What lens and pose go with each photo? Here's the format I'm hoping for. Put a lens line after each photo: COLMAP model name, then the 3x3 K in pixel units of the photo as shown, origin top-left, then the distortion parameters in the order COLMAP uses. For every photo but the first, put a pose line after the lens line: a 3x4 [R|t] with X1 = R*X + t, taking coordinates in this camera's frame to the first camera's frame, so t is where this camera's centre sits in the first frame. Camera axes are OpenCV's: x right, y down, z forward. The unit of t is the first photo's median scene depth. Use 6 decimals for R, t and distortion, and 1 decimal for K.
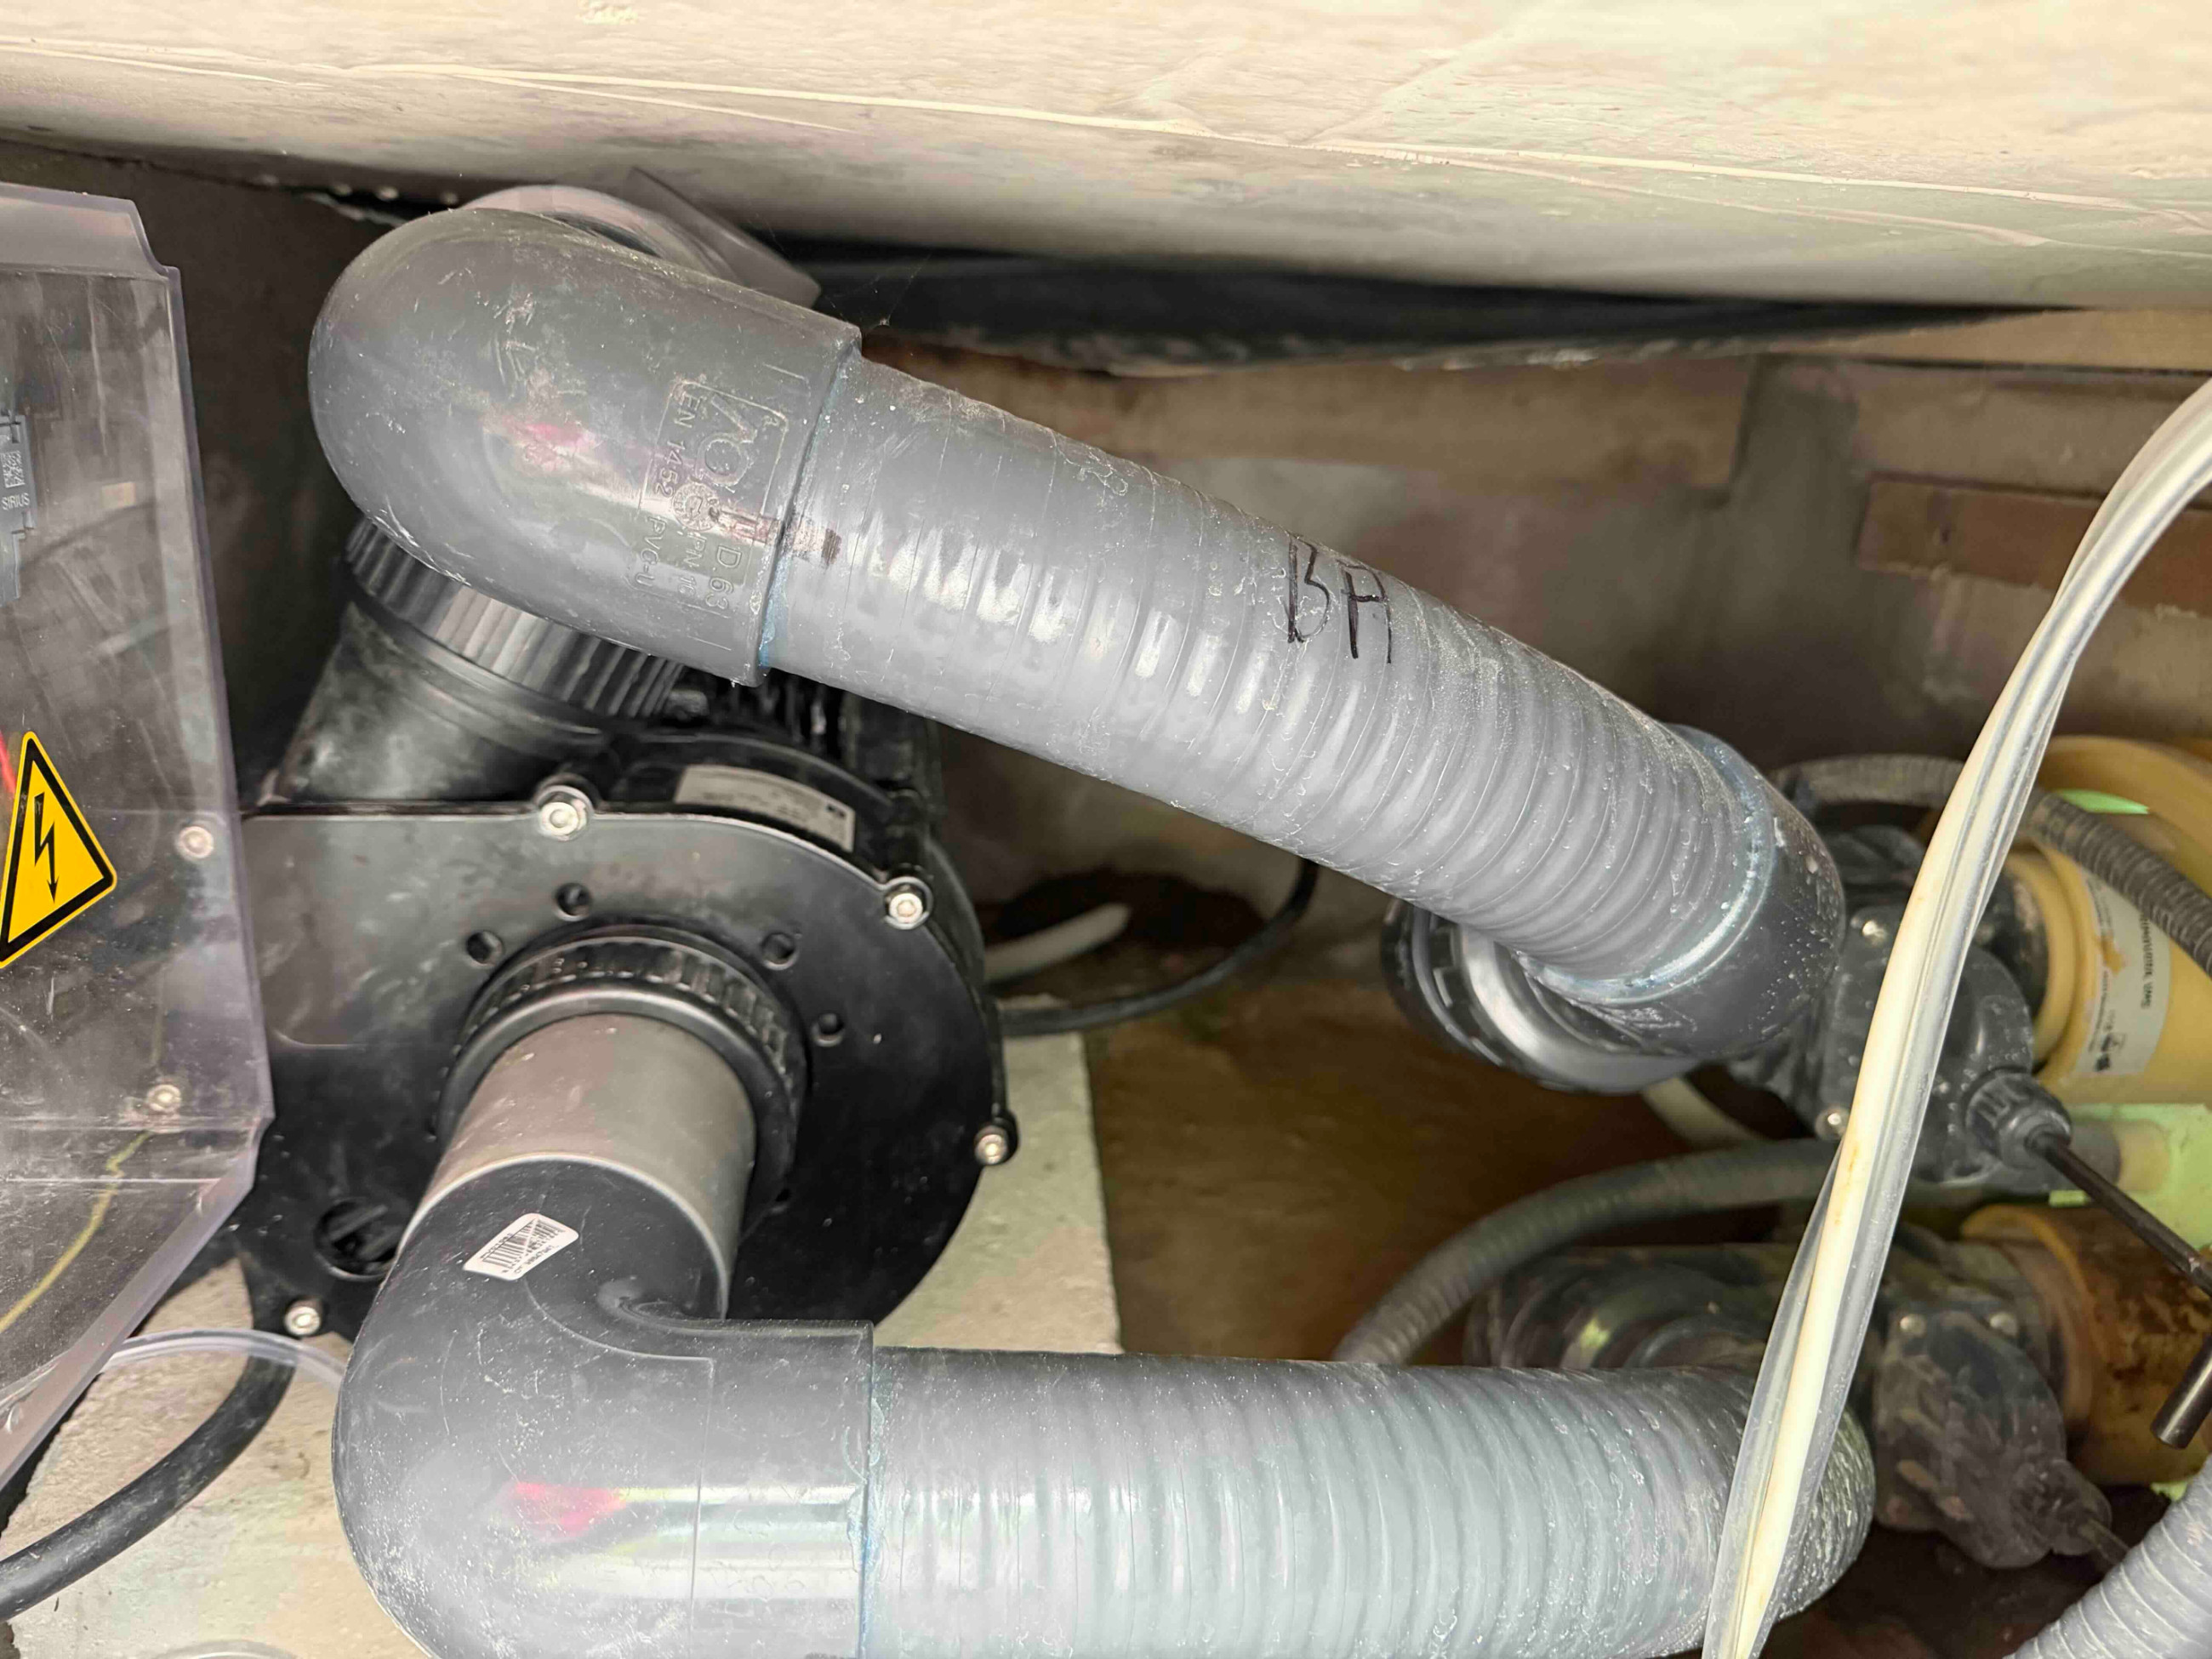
lens RADIAL K [[1641.3, 0, 1096.9], [0, 1641.3, 819.7], [0, 0, 1]] dist [0.001074, -0.041213]
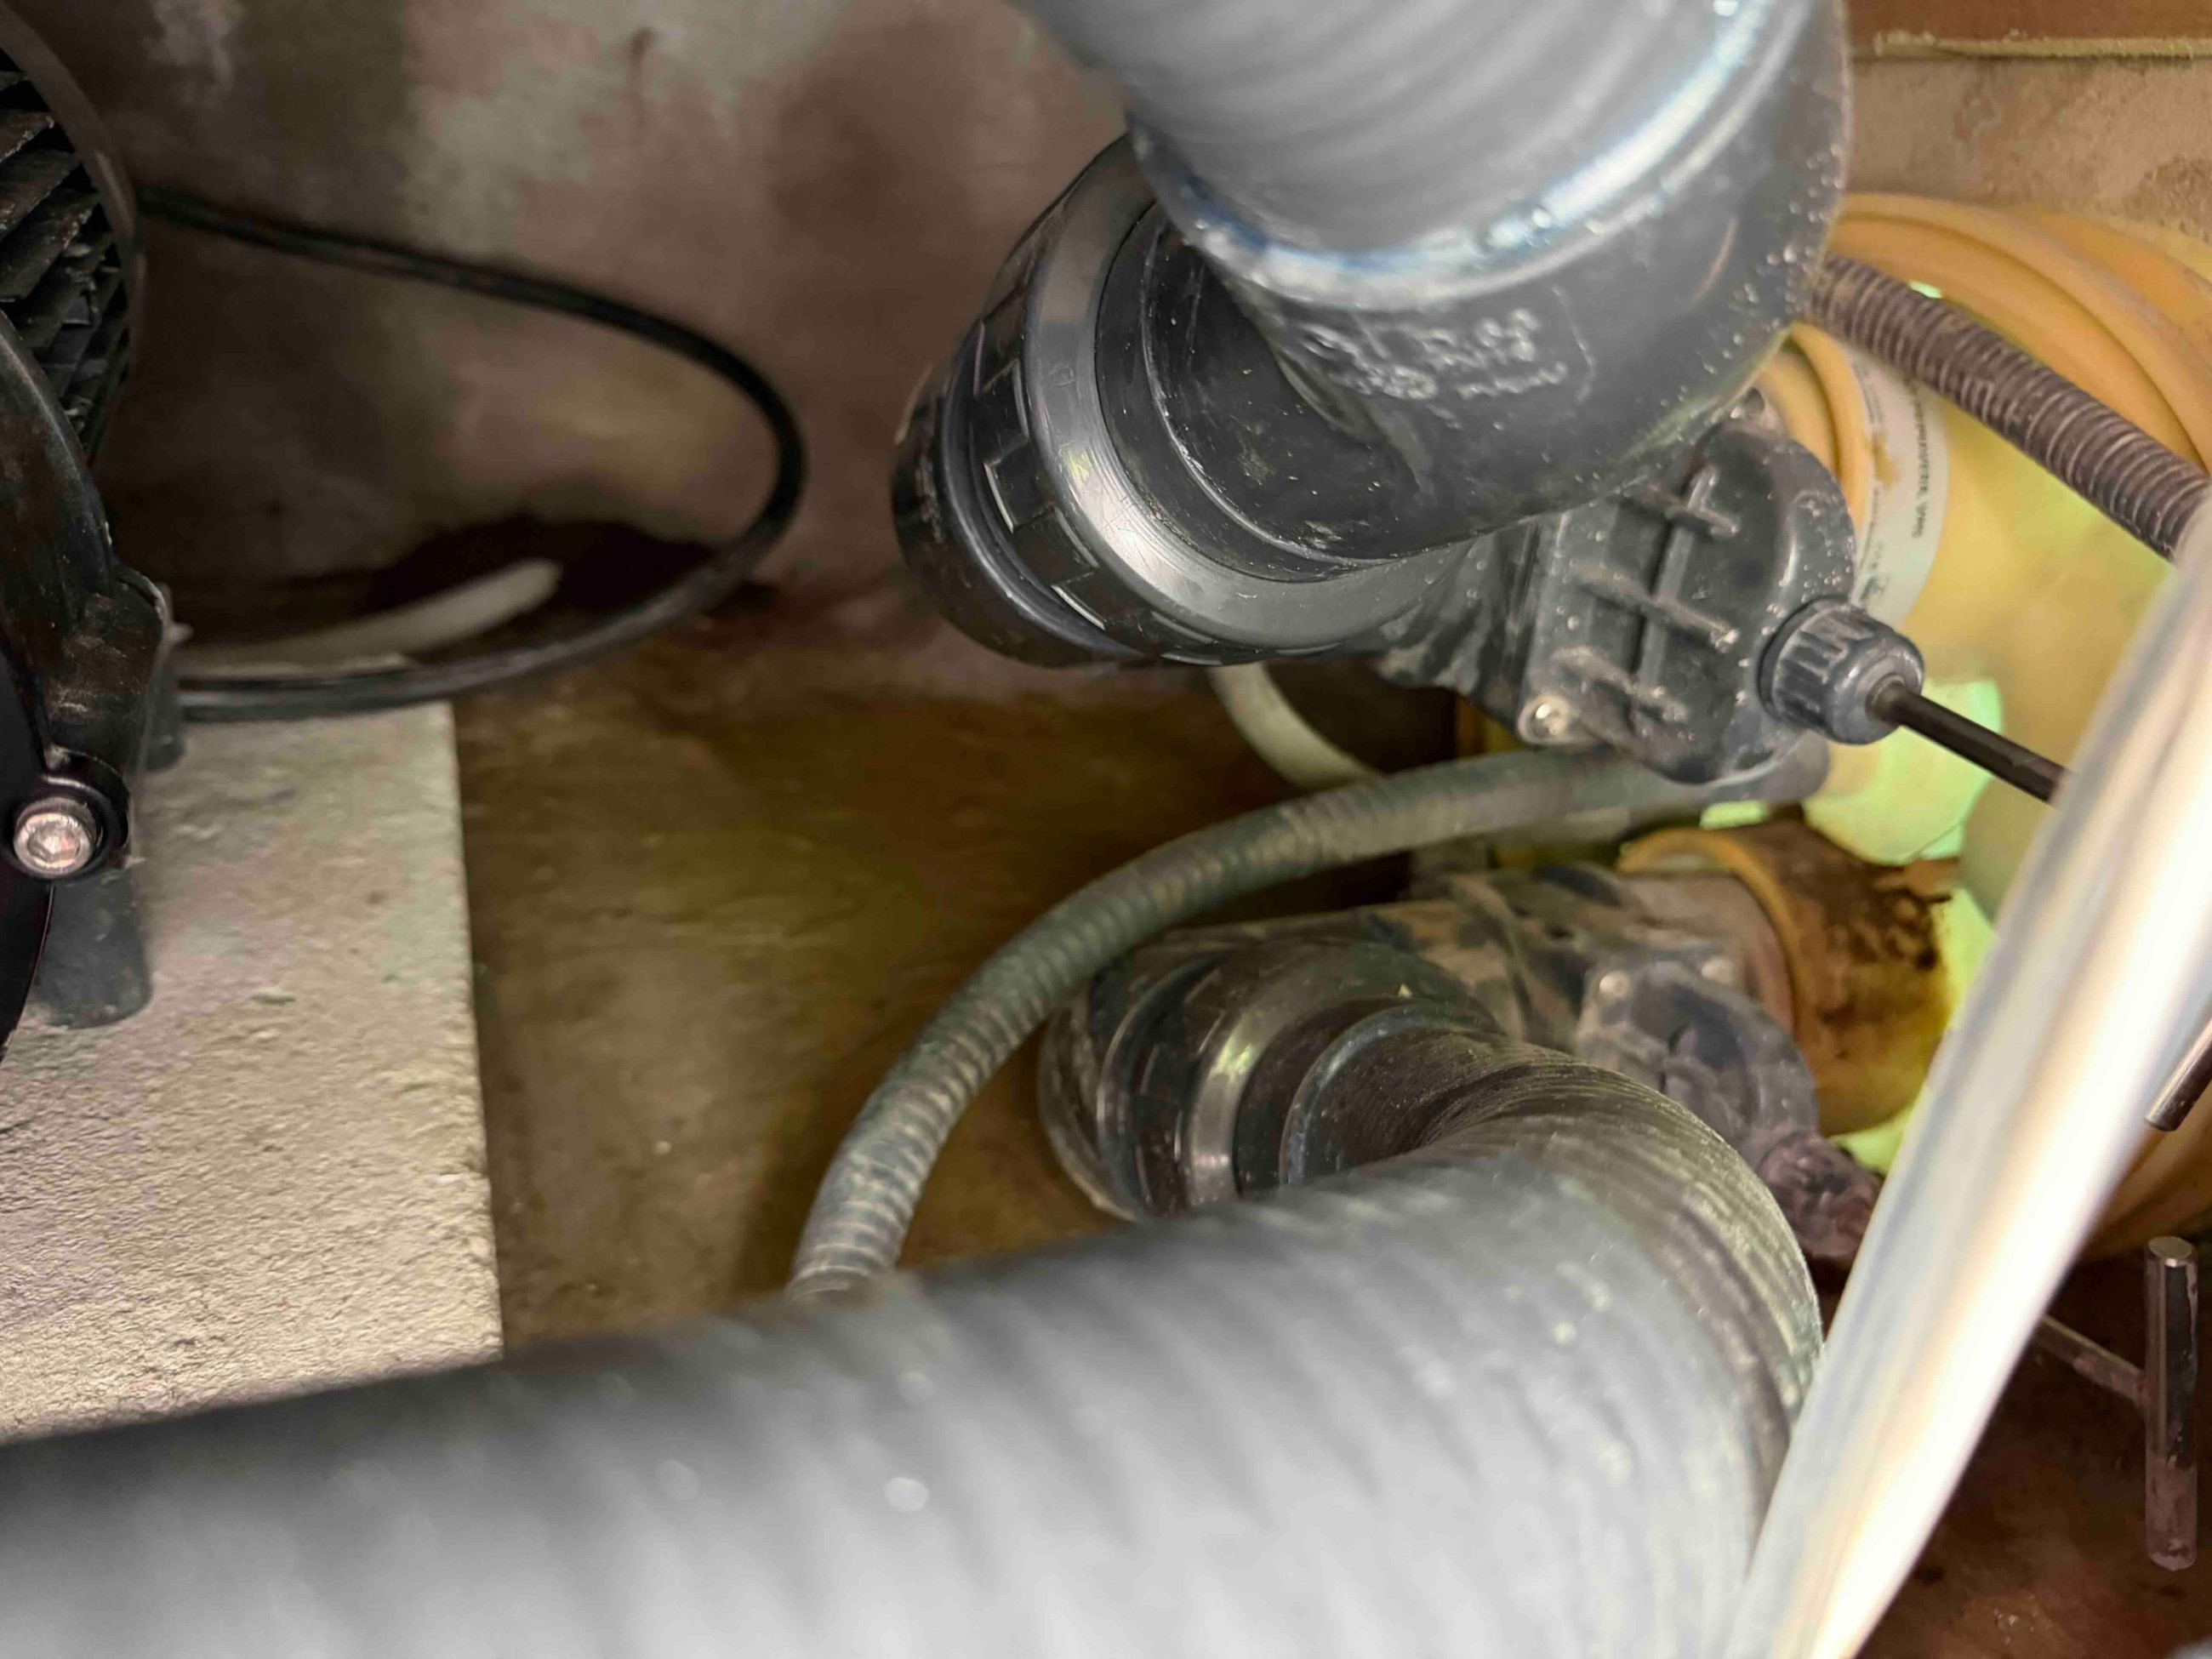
lens RADIAL K [[1641.3, 0, 1101.1], [0, 1641.3, 831.6], [0, 0, 1]] dist [0.001074, -0.041213]
pose [[0.955985, -0.087294, 0.280130, 0.067796], [0.038780, 0.983934, 0.174269, 0.103309], [-0.290842, -0.155735, 0.944011, 0.384868]]
